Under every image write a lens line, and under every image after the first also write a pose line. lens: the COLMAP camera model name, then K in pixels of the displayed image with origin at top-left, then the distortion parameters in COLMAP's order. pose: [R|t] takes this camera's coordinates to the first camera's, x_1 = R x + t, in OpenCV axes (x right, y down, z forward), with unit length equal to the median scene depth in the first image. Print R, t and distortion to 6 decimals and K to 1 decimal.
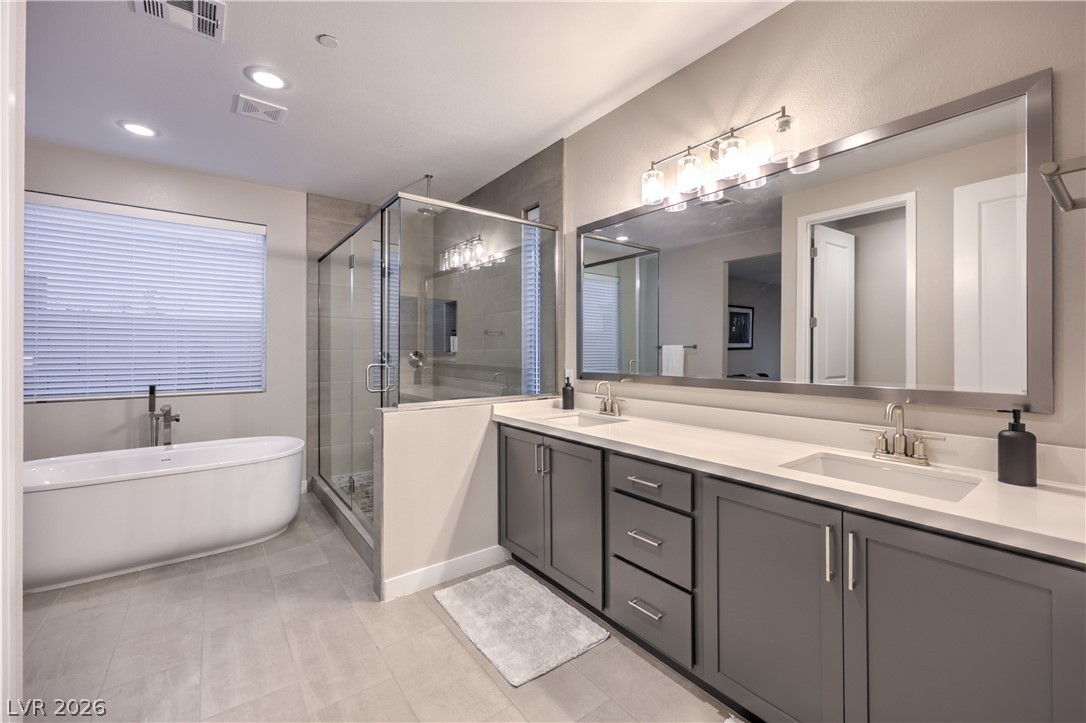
lens RADIAL K [[455.2, 0, 540.9], [0, 455.2, 347.3], [0, 0, 1]] dist [-0.000481, -0.000197]
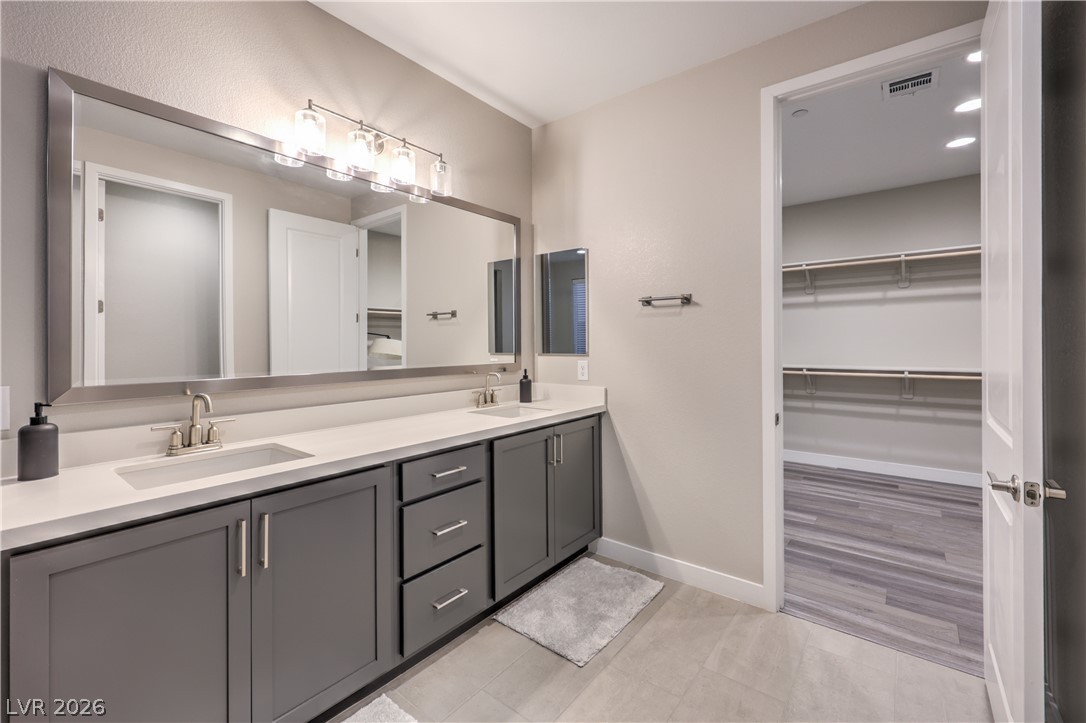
lens RADIAL K [[457.2, 0, 543.4], [0, 457.2, 341.0], [0, 0, 1]] dist [-0.000045, -0.000158]
pose [[-0.258488, 0.001726, 0.966013, -0.431982], [-0.008623, 0.999954, -0.004094, 0.003472], [-0.965976, -0.009388, -0.258461, 0.569641]]
